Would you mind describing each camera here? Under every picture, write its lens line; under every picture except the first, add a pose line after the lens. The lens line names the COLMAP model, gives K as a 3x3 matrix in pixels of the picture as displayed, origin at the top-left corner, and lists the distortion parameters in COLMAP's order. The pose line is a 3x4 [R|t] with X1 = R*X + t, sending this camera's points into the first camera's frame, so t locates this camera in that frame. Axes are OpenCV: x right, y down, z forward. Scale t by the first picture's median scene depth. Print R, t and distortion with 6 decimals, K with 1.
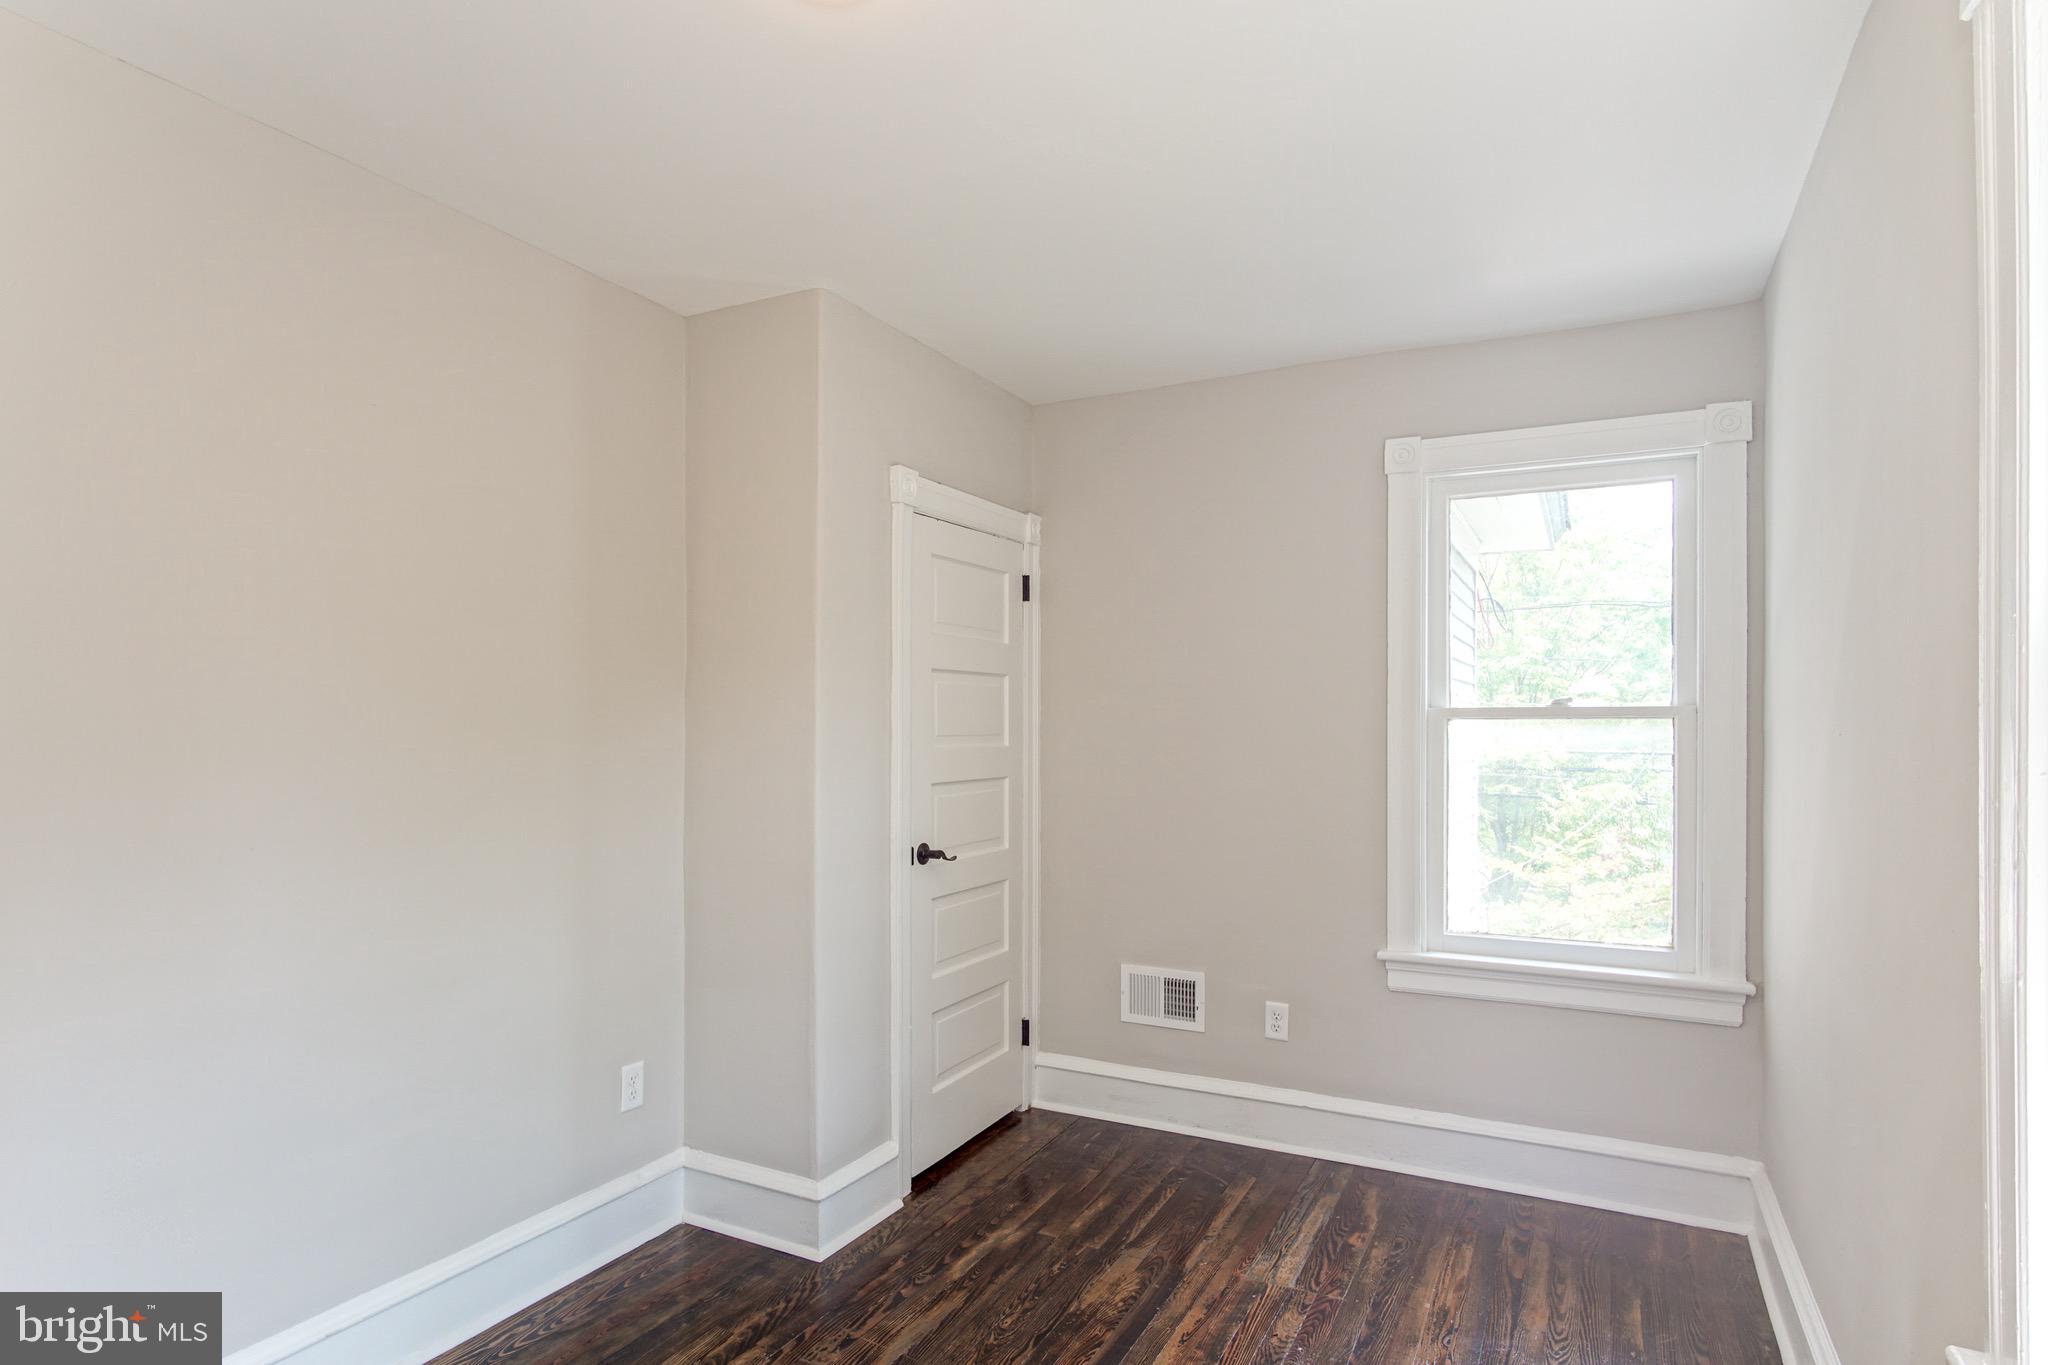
lens RADIAL K [[1087.4, 0, 1025.7], [0, 1087.4, 740.8], [0, 0, 1]] dist [-0.017387, 0.000025]
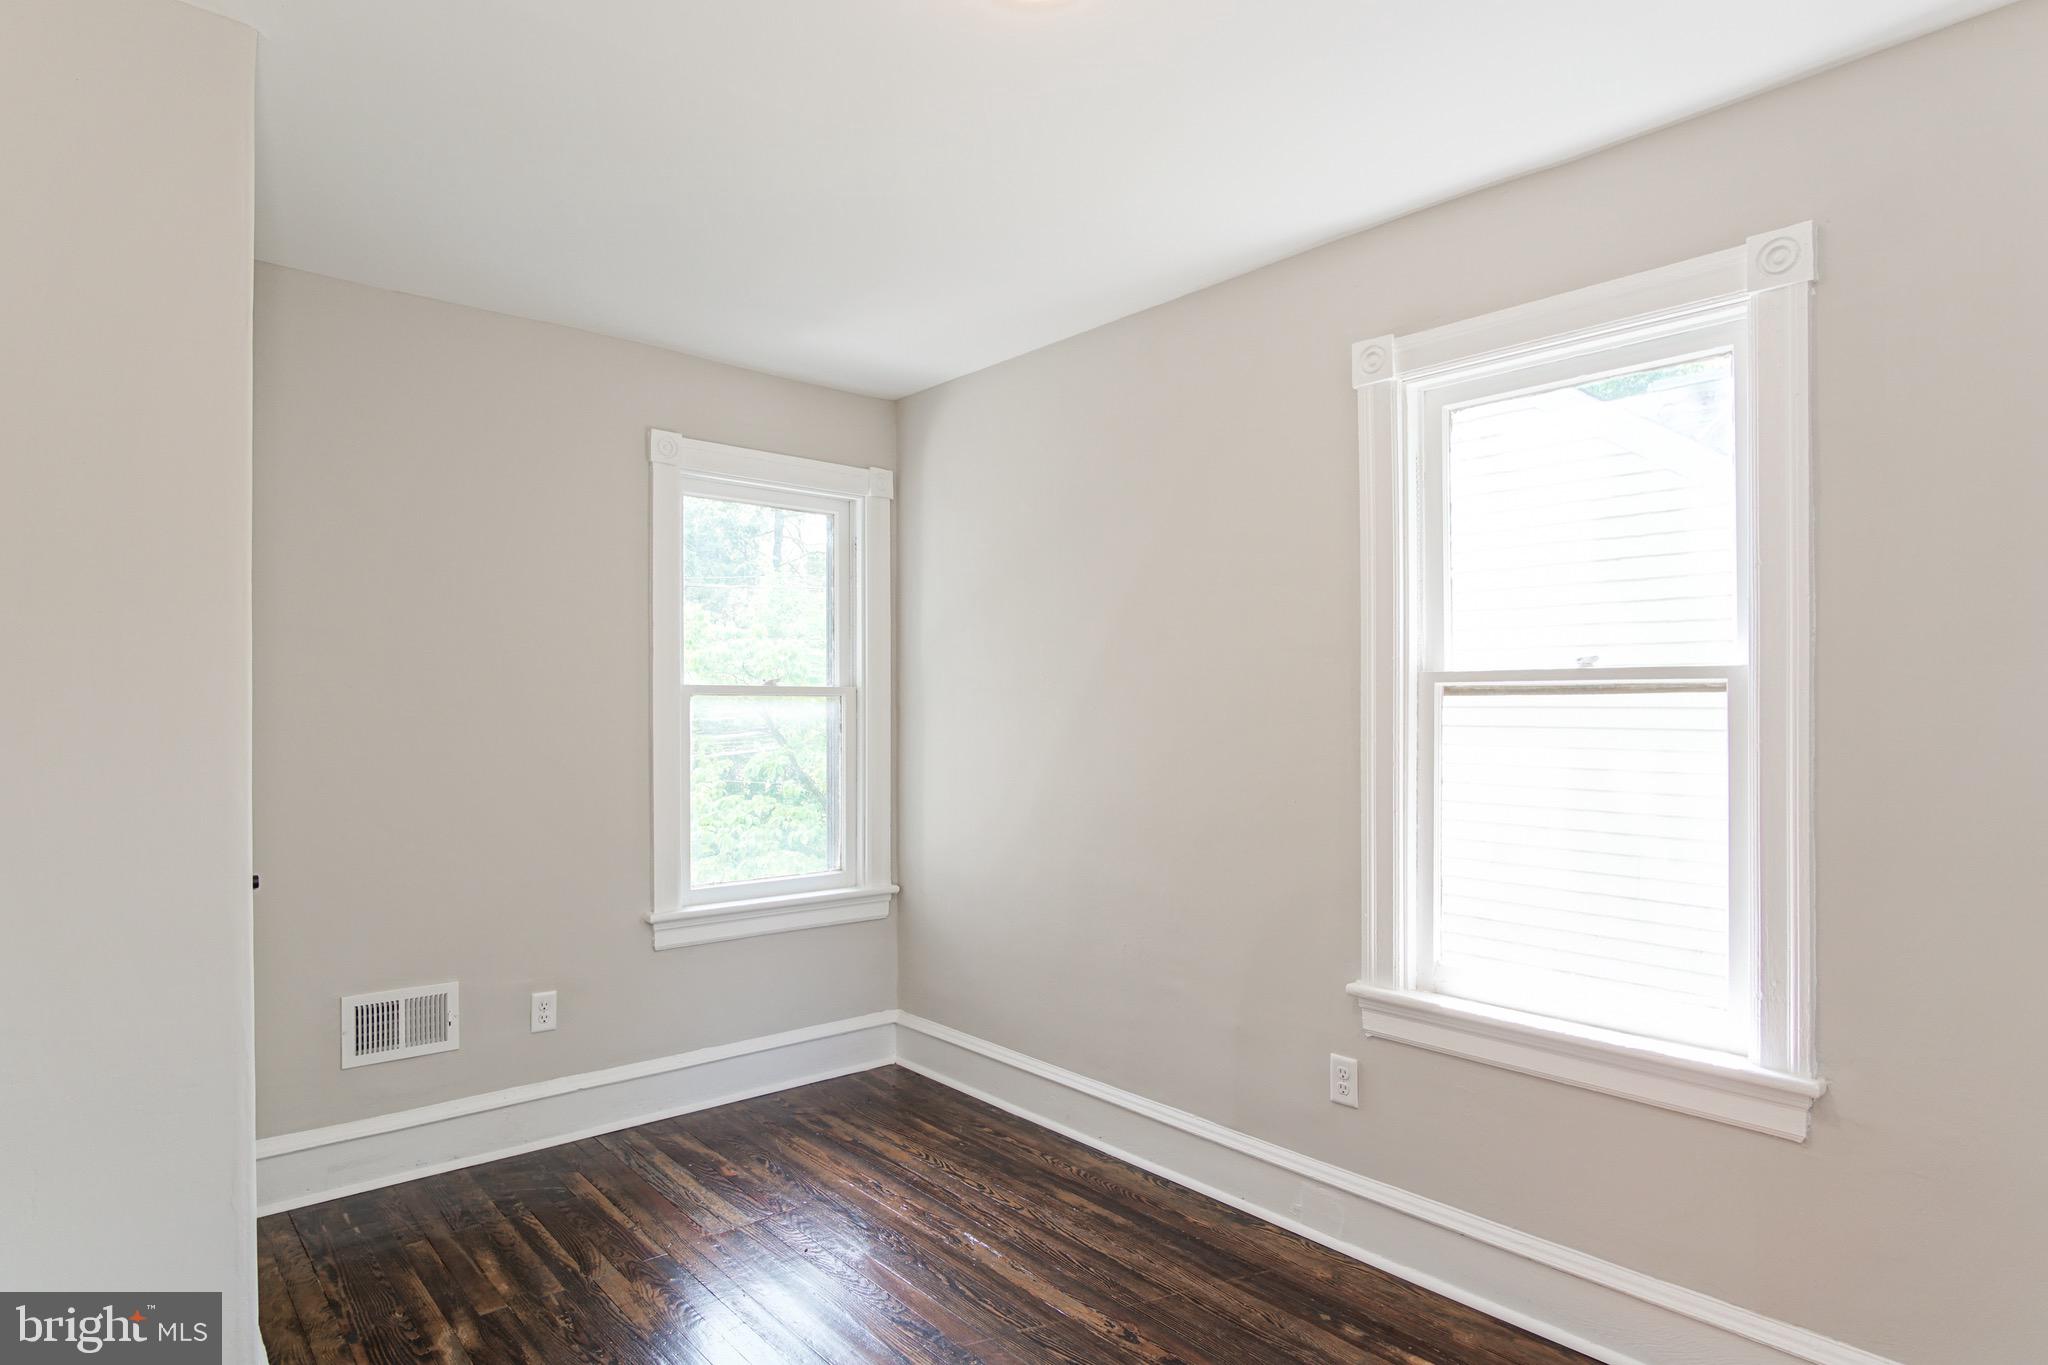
lens RADIAL K [[1110.8, 0, 1023.3], [0, 1110.8, 715.3], [0, 0, 1]] dist [-0.034304, 0.020345]
pose [[0.365722, -0.008129, 0.930688, -0.575389], [0.002998, 0.999967, 0.007555, -0.007112], [-0.930719, 0.000027, 0.365735, 0.292183]]
